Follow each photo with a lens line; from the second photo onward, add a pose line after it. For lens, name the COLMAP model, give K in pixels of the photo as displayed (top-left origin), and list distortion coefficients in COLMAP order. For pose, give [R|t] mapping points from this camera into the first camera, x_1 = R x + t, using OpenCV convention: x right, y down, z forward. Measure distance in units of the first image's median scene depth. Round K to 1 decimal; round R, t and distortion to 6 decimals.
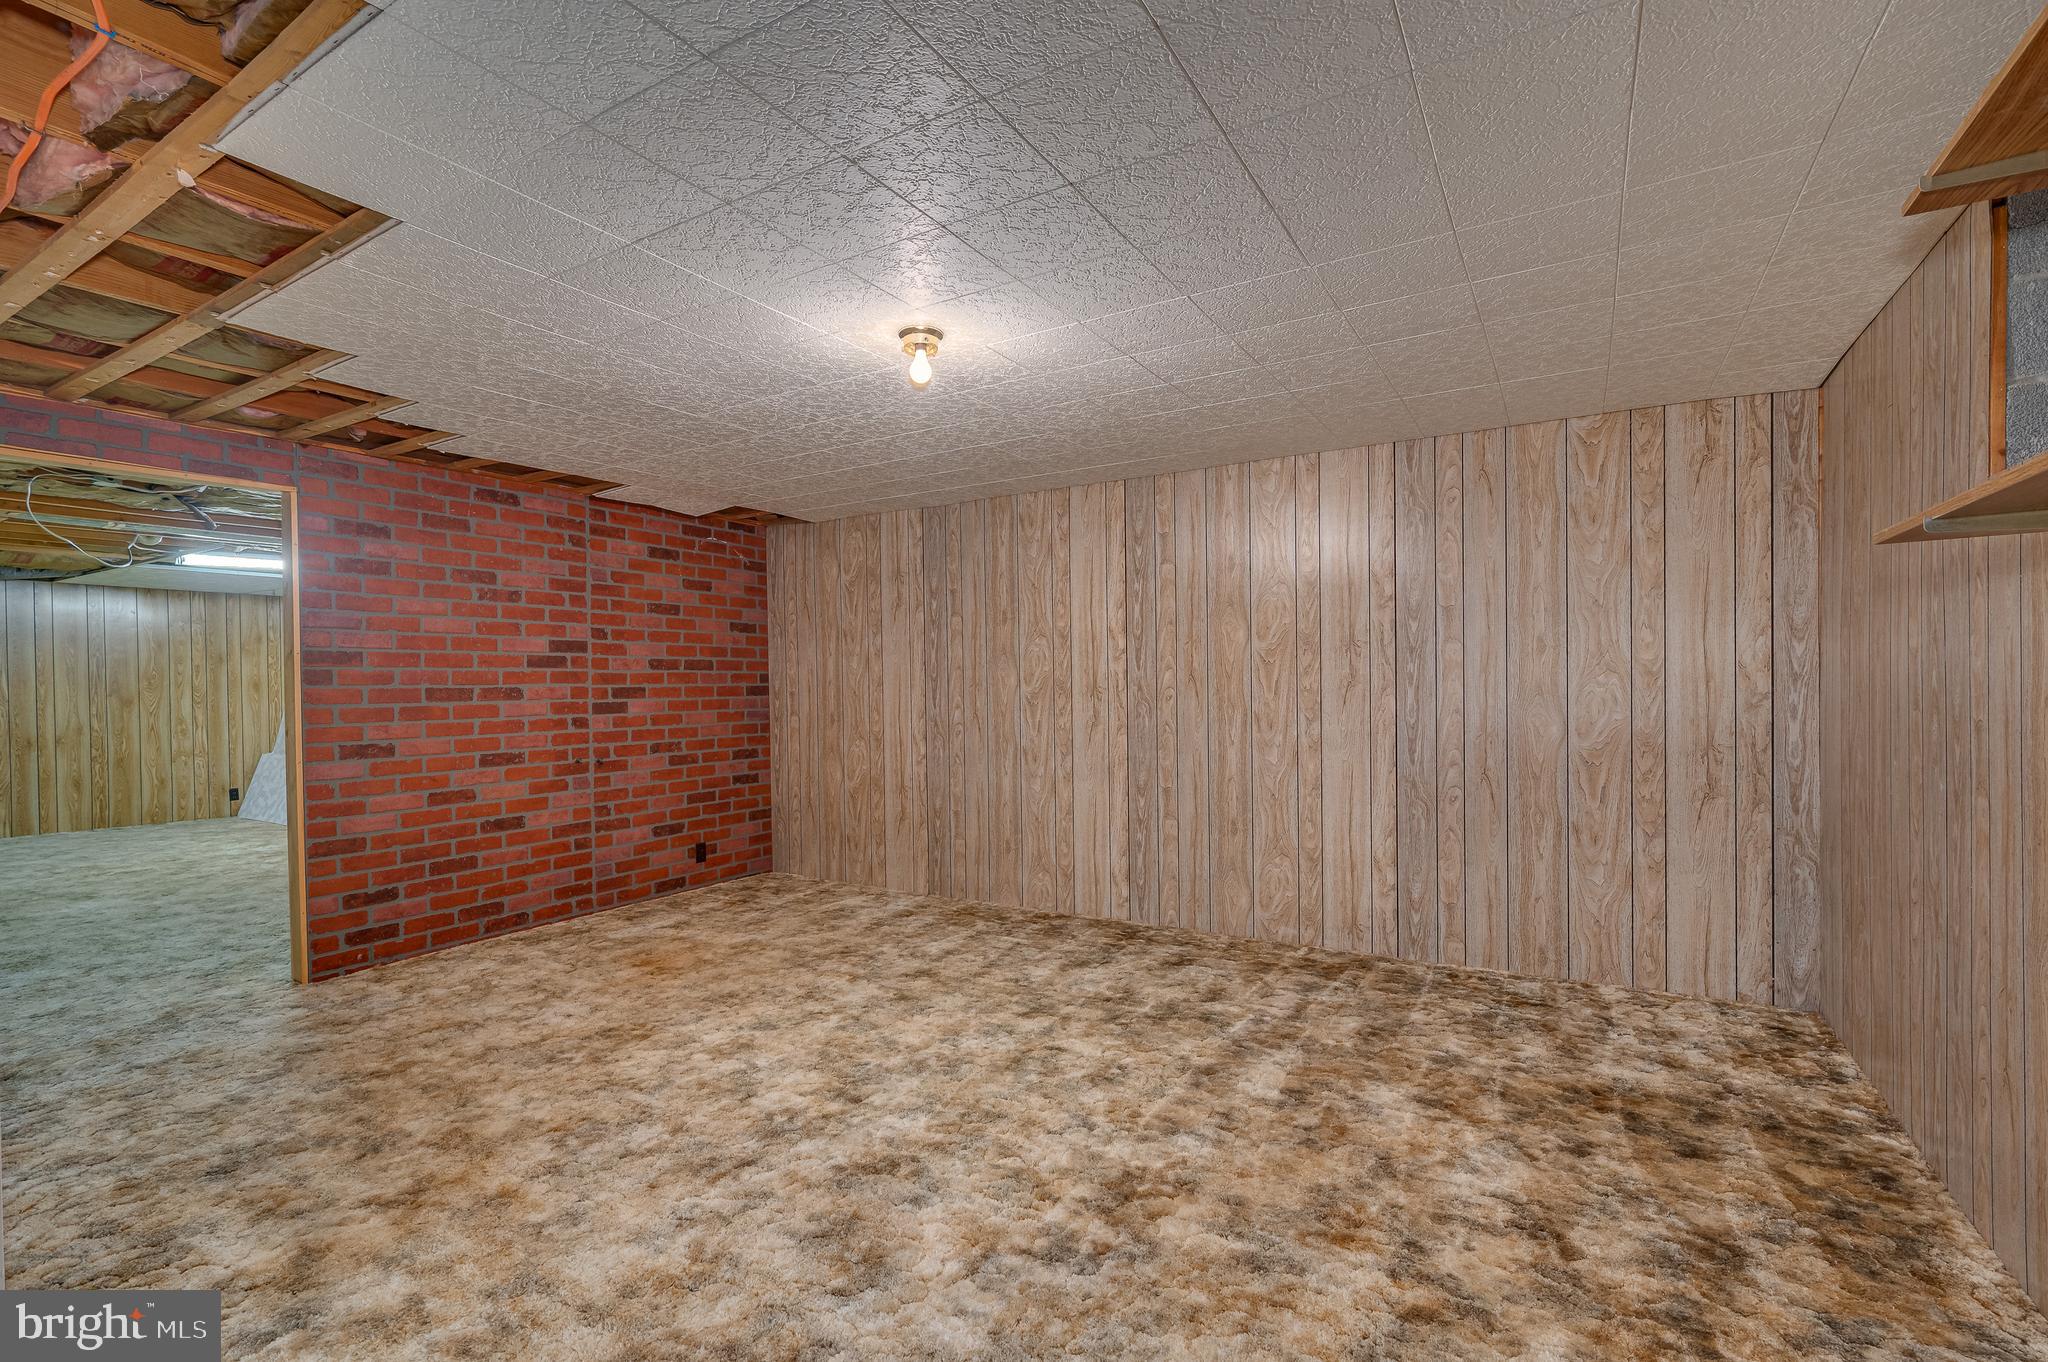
lens RADIAL K [[929.9, 0, 1018.2], [0, 929.9, 688.1], [0, 0, 1]] dist [0.003284, -0.000471]
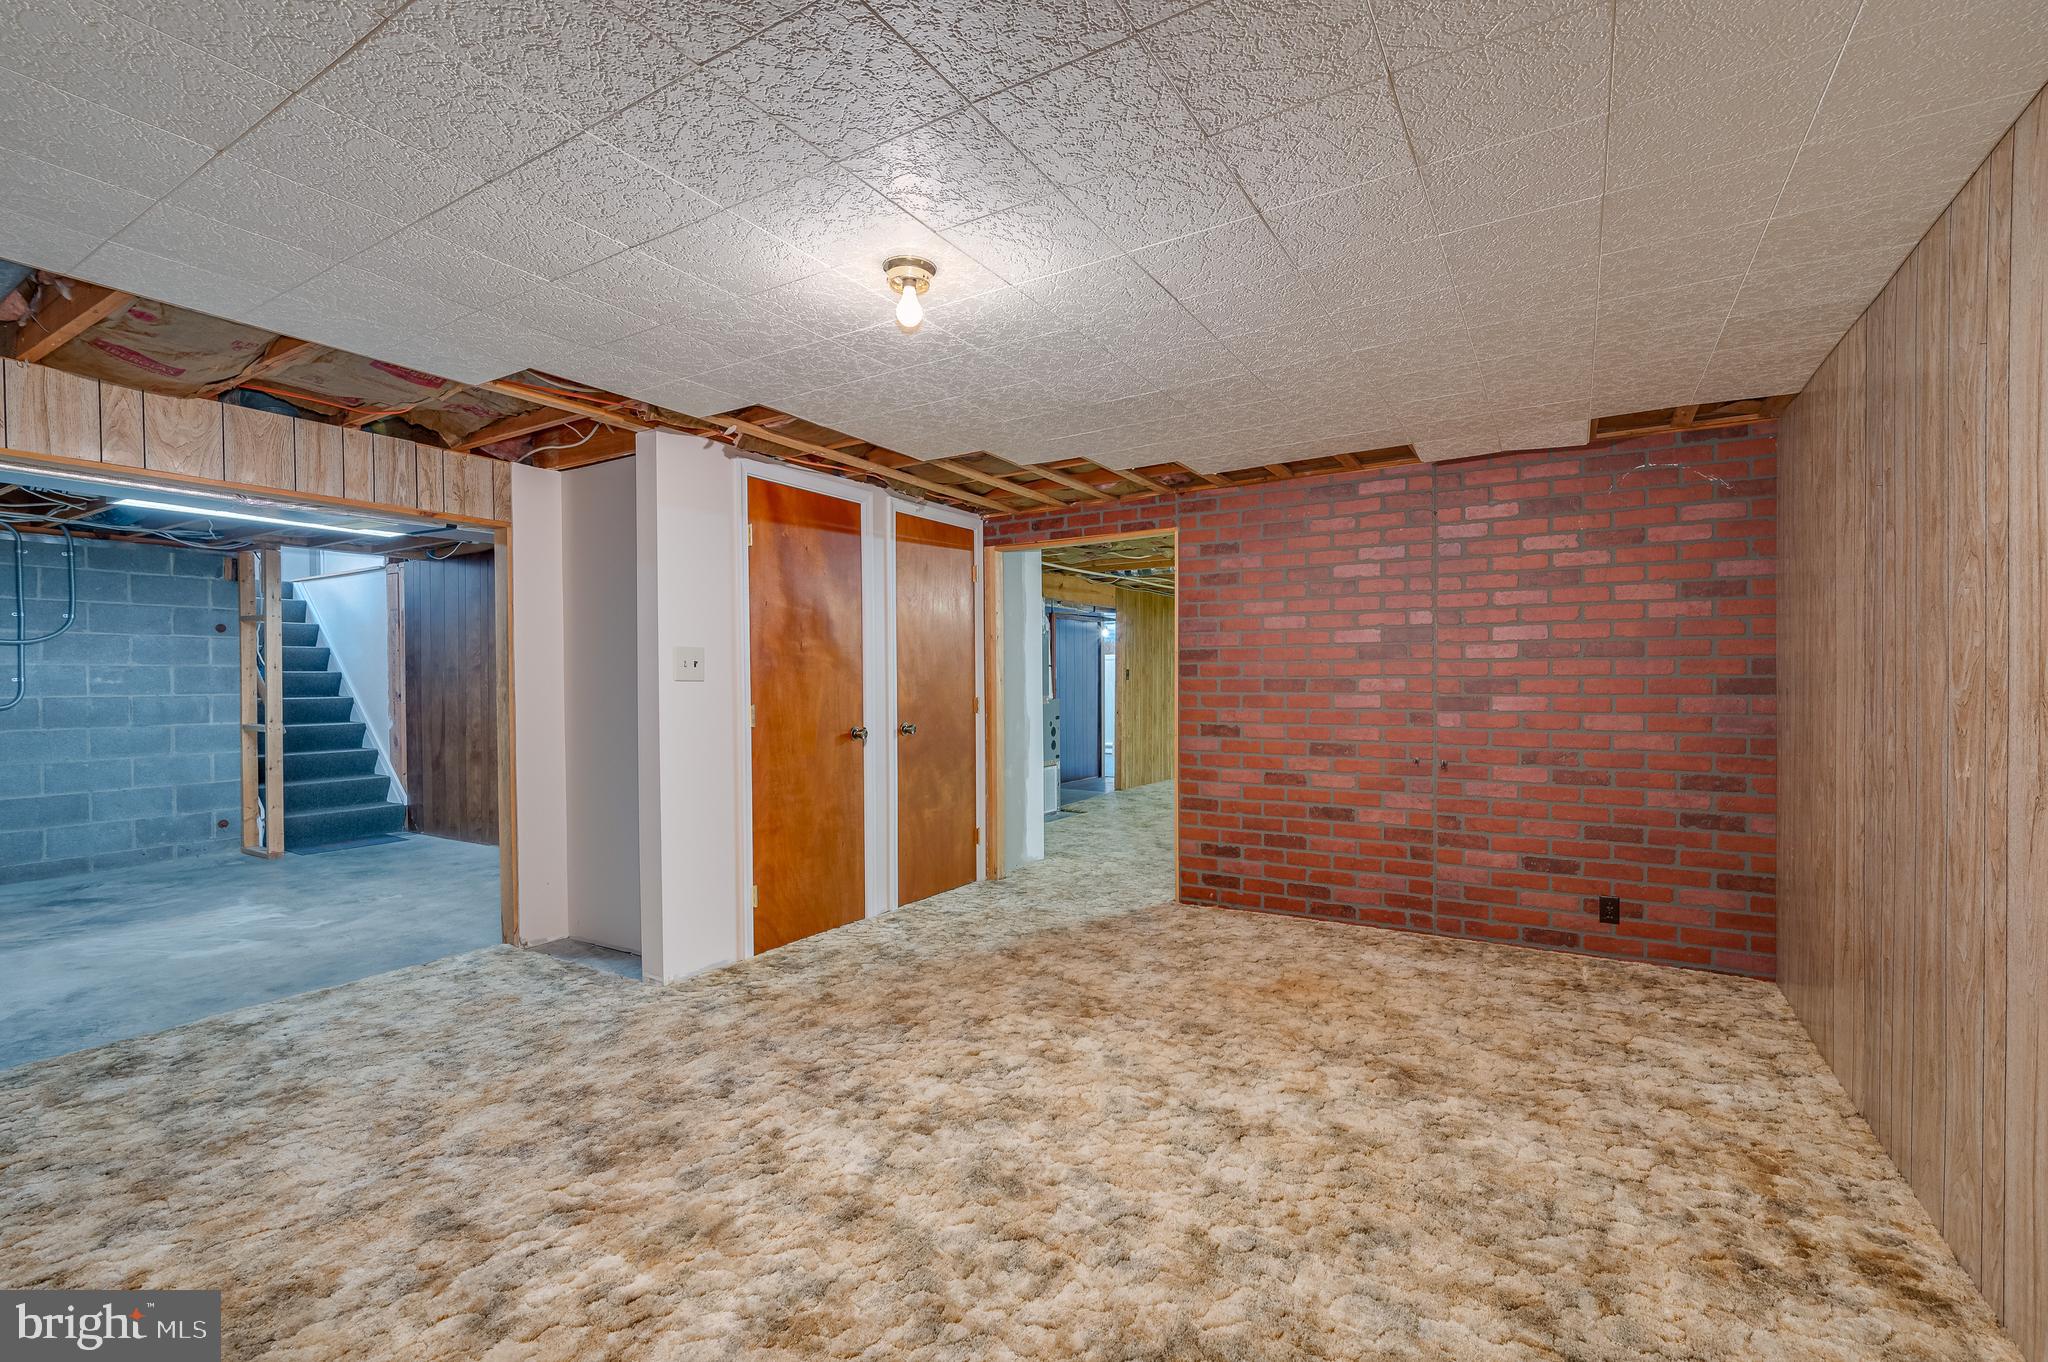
lens RADIAL K [[900.9, 0, 1022.7], [0, 900.9, 686.9], [0, 0, 1]] dist [0.000034, 0.000127]
pose [[-0.009522, 0.017306, -0.999805, 0.473891], [-0.001227, 0.999849, 0.017319, -0.009600], [0.999954, 0.001391, -0.009499, 0.733763]]
